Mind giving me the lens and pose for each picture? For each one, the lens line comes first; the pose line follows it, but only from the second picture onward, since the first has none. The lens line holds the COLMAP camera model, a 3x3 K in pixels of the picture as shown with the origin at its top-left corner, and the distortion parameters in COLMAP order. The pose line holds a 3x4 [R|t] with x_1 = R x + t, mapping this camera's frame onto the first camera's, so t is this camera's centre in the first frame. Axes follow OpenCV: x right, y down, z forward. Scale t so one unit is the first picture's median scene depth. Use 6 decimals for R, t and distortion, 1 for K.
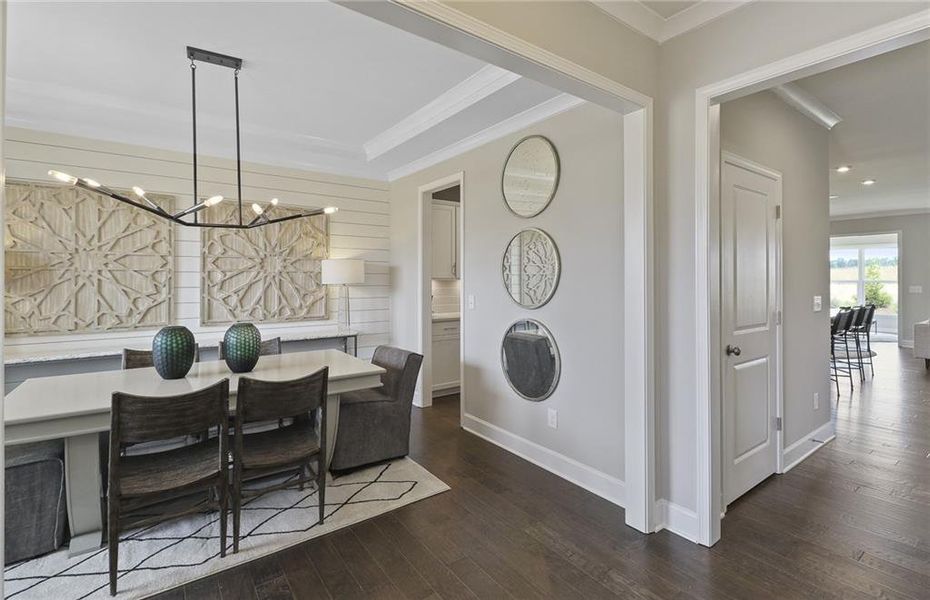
lens RADIAL K [[451.2, 0, 521.2], [0, 451.2, 282.2], [0, 0, 1]] dist [-0.019999, 0.000980]
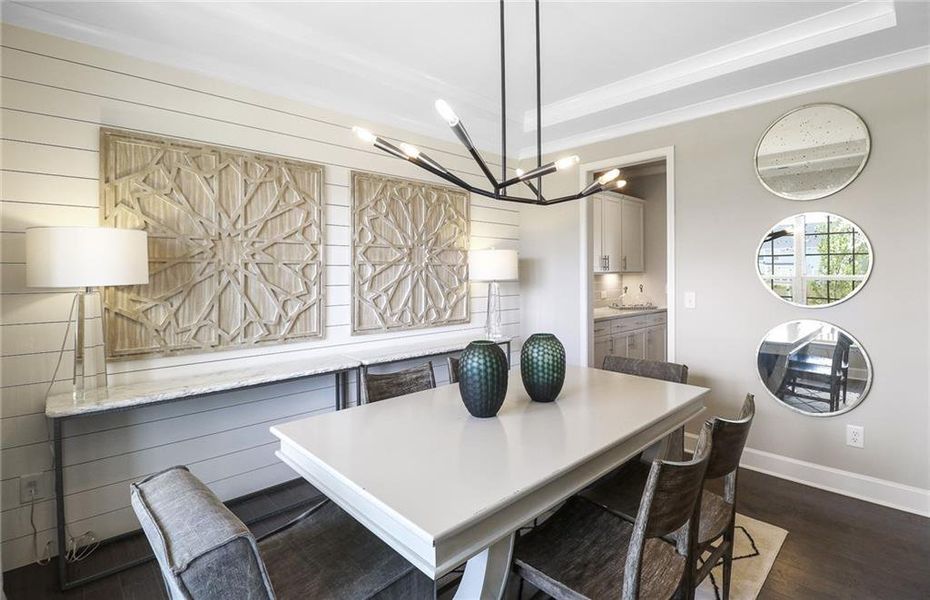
lens RADIAL K [[451.2, 0, 497.2], [0, 451.2, 278.9], [0, 0, 1]] dist [-0.019999, 0.000980]
pose [[0.993857, -0.006547, 0.110475, -0.629980], [0.005973, 0.999967, 0.005526, -0.002738], [-0.110507, -0.004832, 0.993864, 0.220019]]
